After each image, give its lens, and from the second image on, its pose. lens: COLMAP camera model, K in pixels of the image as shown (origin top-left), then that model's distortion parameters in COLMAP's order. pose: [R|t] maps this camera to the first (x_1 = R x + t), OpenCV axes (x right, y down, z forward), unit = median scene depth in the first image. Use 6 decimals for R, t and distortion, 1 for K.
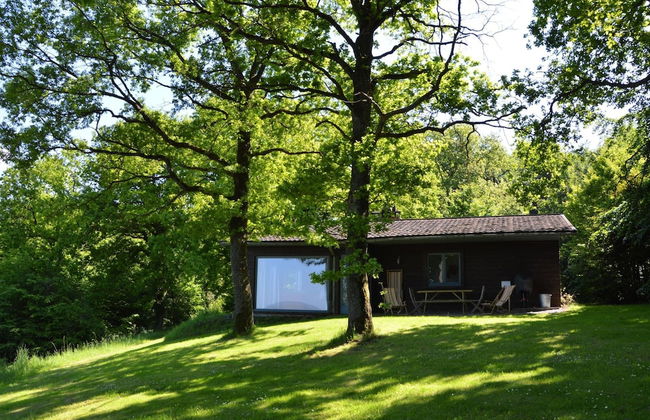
lens RADIAL K [[659.2, 0, 325.0], [0, 659.2, 210.0], [0, 0, 1]] dist [-0.019581, -0.002467]
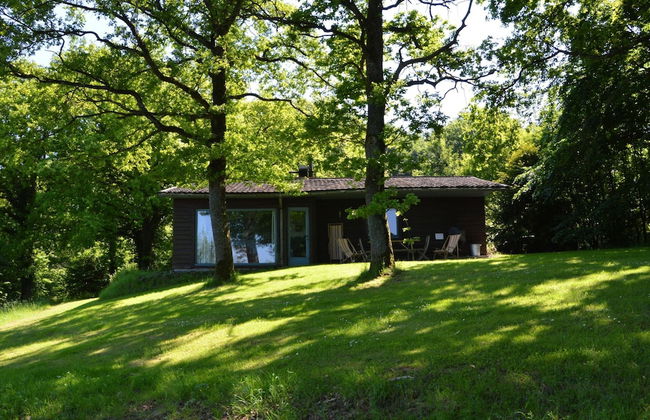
lens RADIAL K [[659.2, 0, 325.0], [0, 659.2, 210.0], [0, 0, 1]] dist [-0.019581, -0.002467]
pose [[0.935040, 0.017328, 0.354120, -0.344588], [-0.022666, 0.999683, 0.010931, 0.072346], [-0.353818, -0.018248, 0.935136, 0.048723]]
